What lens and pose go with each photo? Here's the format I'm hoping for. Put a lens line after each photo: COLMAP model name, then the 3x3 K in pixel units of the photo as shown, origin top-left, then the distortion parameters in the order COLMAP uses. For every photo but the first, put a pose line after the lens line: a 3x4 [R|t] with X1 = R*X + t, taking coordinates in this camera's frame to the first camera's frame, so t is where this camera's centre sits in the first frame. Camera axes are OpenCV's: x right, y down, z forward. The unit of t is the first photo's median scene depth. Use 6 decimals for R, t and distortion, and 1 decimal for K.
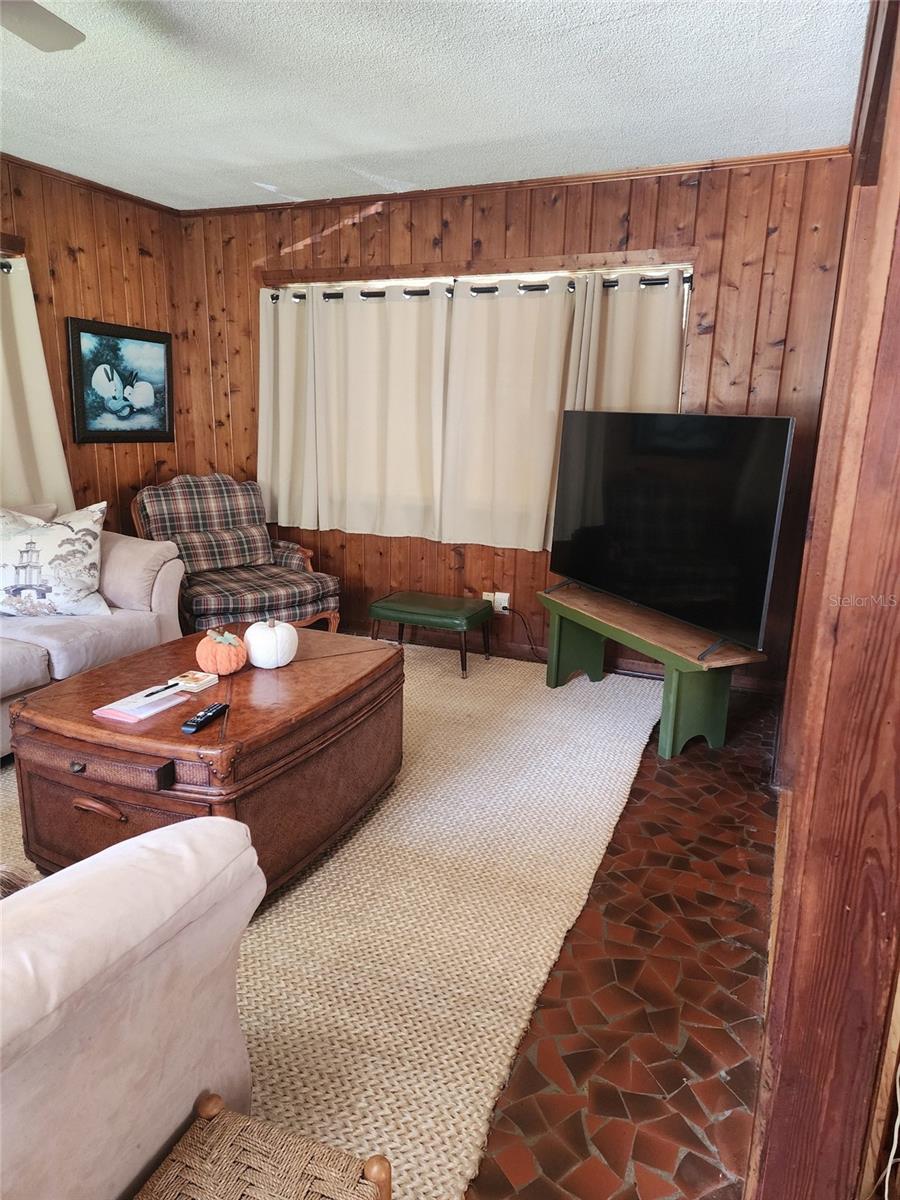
lens RADIAL K [[801.0, 0, 452.2], [0, 801.0, 607.0], [0, 0, 1]] dist [0.068671, -0.066359]
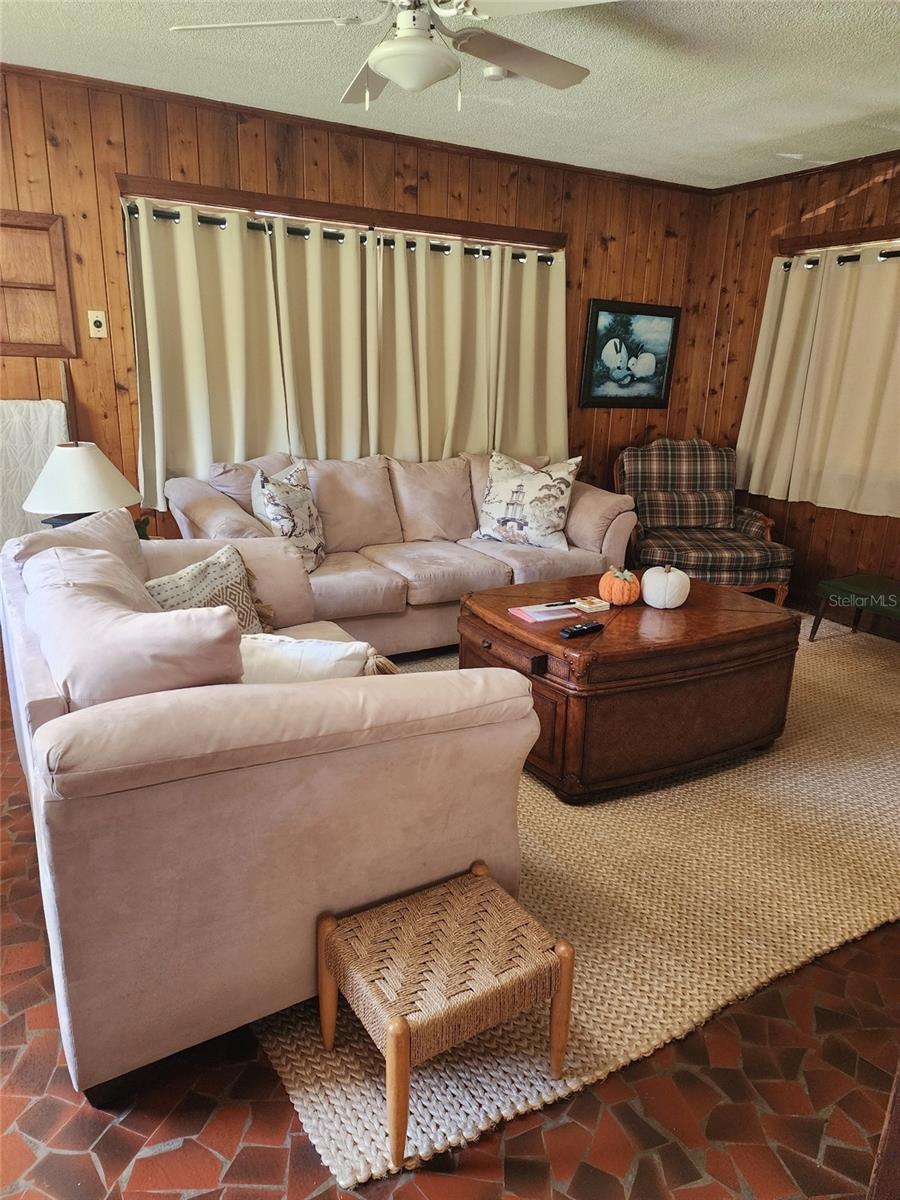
lens RADIAL K [[801.0, 0, 444.8], [0, 801.0, 604.0], [0, 0, 1]] dist [0.068671, -0.066359]
pose [[0.791782, 0.173893, -0.585528, 0.129545], [-0.156065, 0.984394, 0.081310, 0.017078], [0.590529, 0.027000, 0.806564, -0.060019]]
